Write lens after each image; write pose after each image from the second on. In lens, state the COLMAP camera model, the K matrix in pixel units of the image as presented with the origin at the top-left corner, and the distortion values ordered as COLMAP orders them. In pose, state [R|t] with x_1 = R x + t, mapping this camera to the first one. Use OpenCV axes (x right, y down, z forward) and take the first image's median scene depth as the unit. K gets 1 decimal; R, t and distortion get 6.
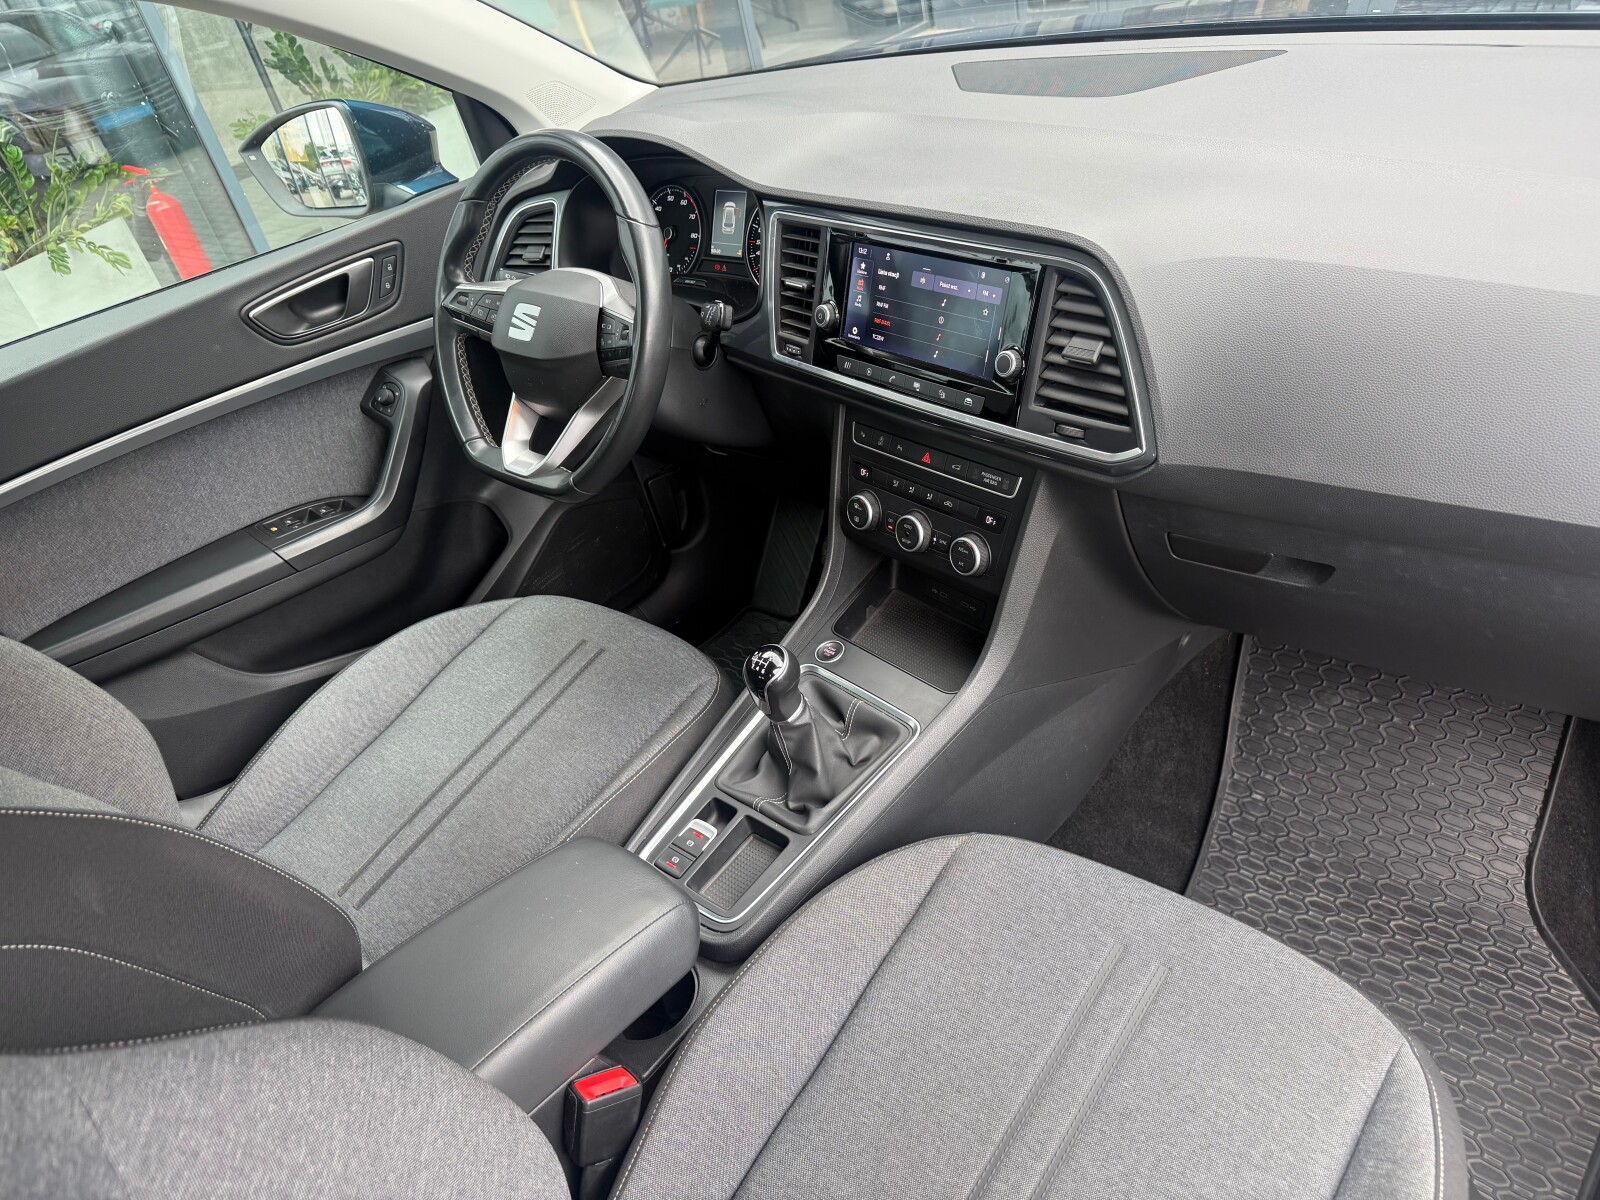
lens RADIAL K [[1102.0, 0, 798.4], [0, 1102.0, 603.2], [0, 0, 1]] dist [0.132020, -0.215356]
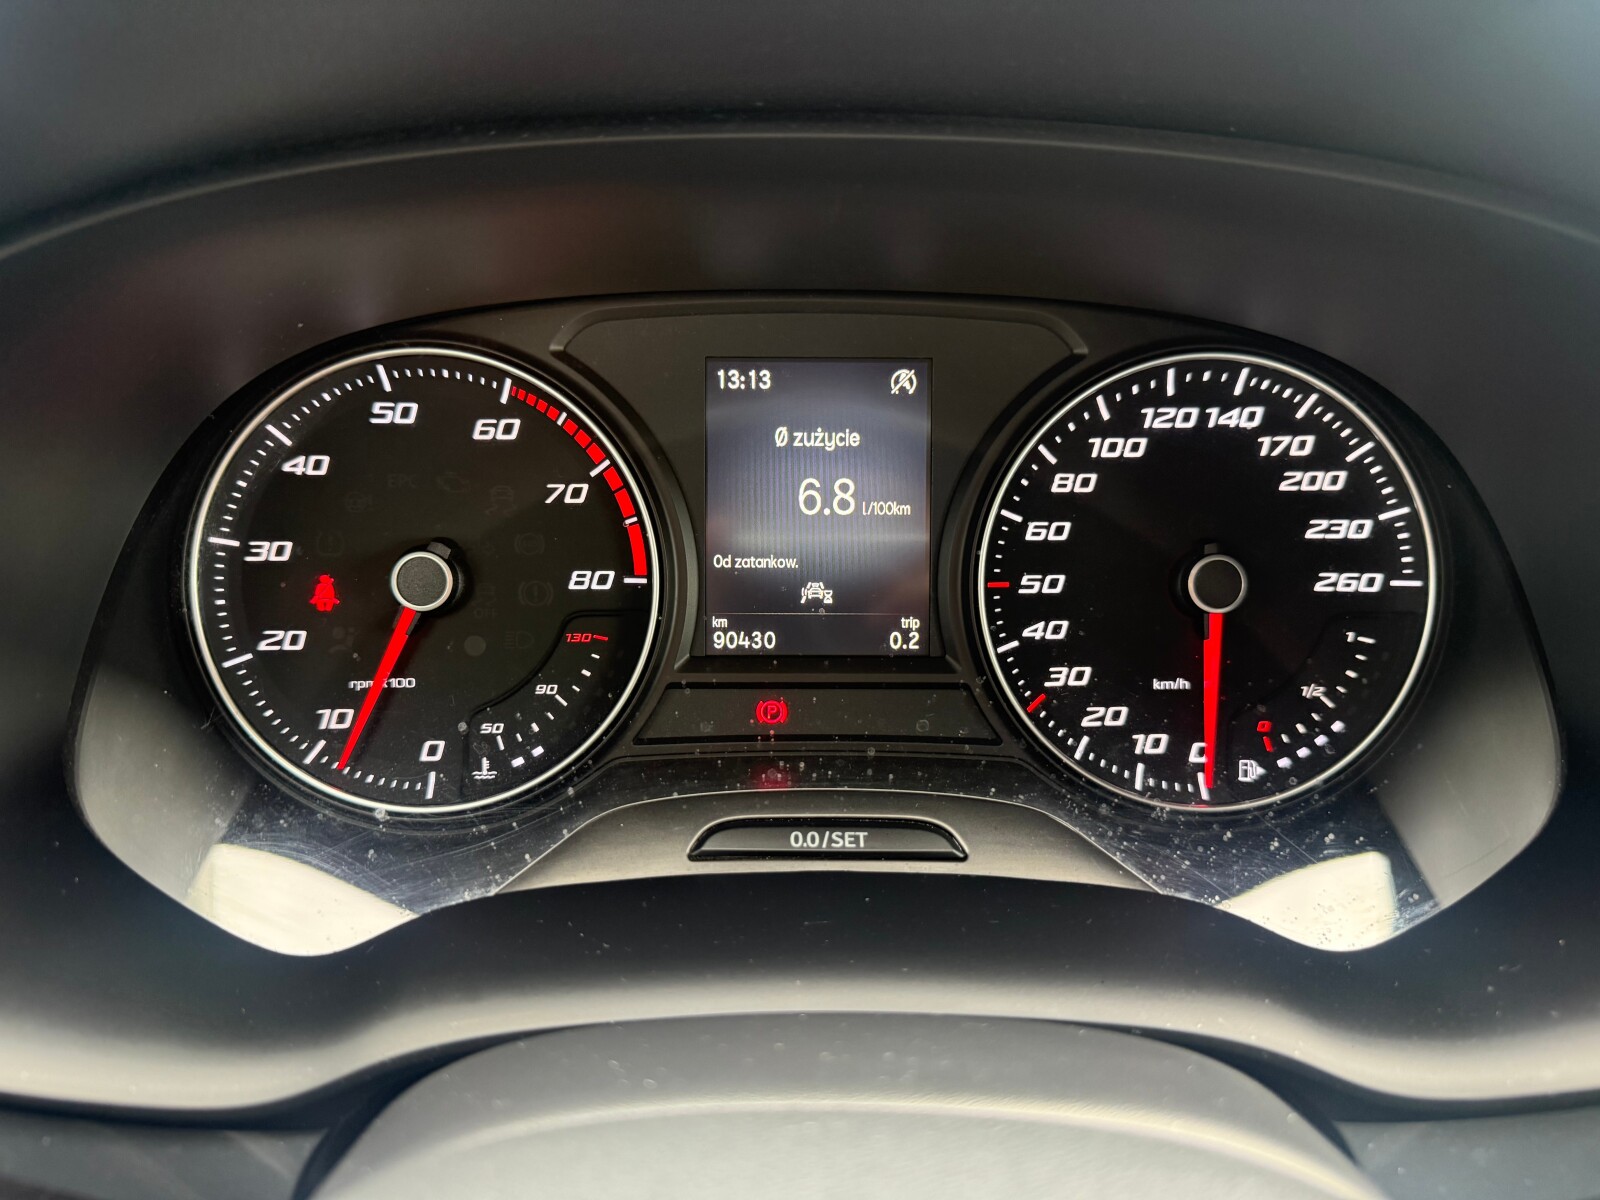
lens RADIAL K [[1119.1, 0, 796.6], [0, 1119.1, 602.0], [0, 0, 1]] dist [-0.008783, -0.008978]
pose [[0.734639, -0.112253, 0.669107, -0.258791], [0.258044, 0.958330, -0.122541, -0.373522], [-0.627470, 0.262682, 0.732993, 1.070052]]
